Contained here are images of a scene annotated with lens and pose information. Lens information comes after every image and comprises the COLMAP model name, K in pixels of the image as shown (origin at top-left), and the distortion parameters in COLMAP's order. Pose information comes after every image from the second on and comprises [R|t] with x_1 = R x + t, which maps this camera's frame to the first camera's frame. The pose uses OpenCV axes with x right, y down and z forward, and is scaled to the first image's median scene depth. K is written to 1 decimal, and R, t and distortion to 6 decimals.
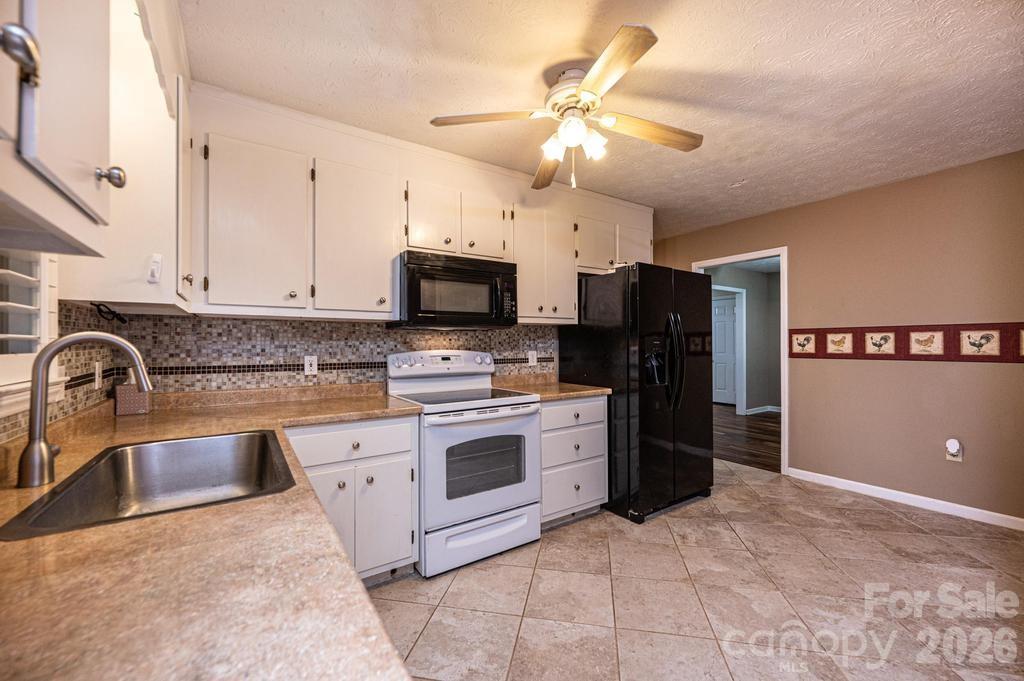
lens RADIAL K [[404.7, 0, 511.2], [0, 404.7, 341.1], [0, 0, 1]] dist [-0.000502, 0.000452]
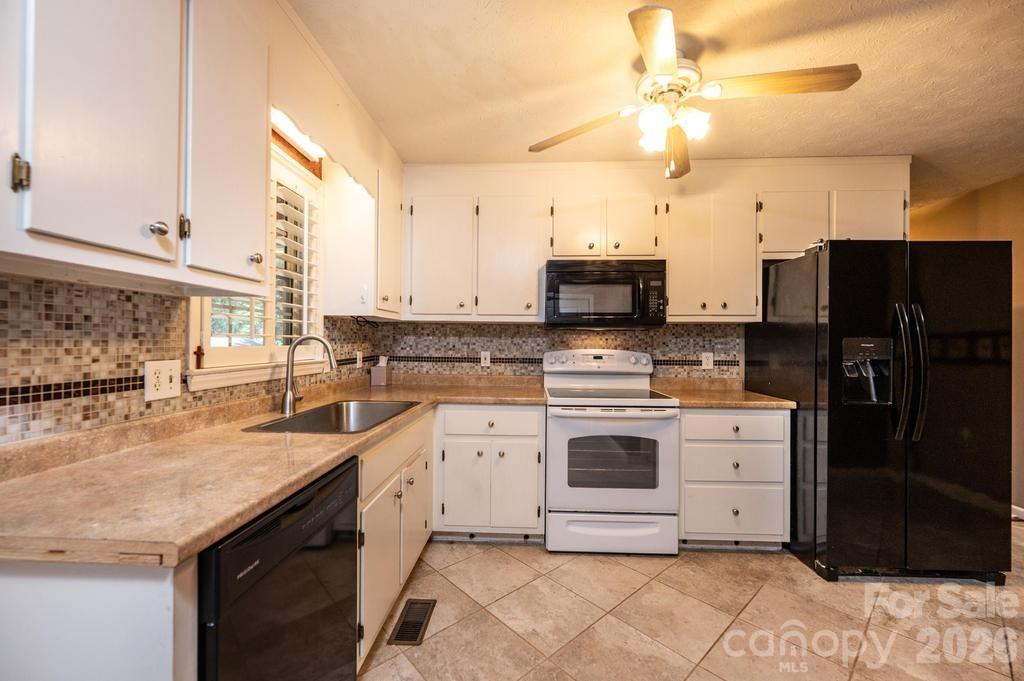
lens RADIAL K [[404.7, 0, 515.0], [0, 404.7, 341.0], [0, 0, 1]] dist [-0.000502, 0.000452]
pose [[0.805627, 0.008886, -0.592356, 0.319678], [-0.007749, 0.999960, 0.004462, -0.002543], [0.592372, 0.000995, 0.805664, 0.032410]]
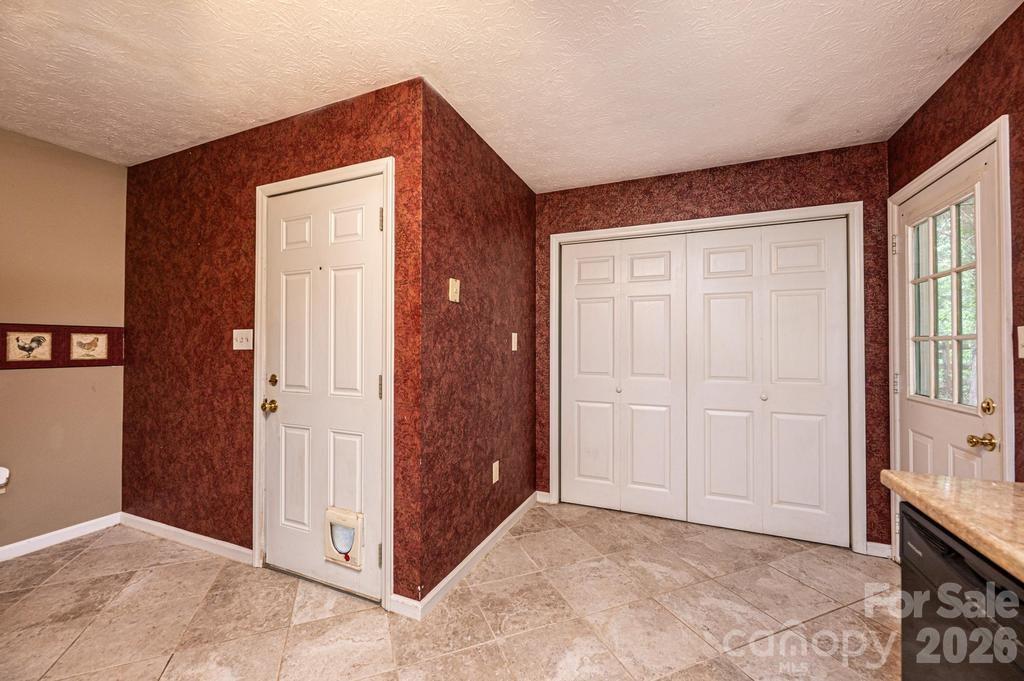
lens RADIAL K [[404.7, 0, 522.1], [0, 404.7, 341.6], [0, 0, 1]] dist [-0.000502, 0.000452]
pose [[-0.549126, 0.012336, 0.835649, -0.170590], [-0.005031, 0.999824, -0.018065, 0.005124], [-0.835724, -0.014124, -0.548967, 0.709456]]
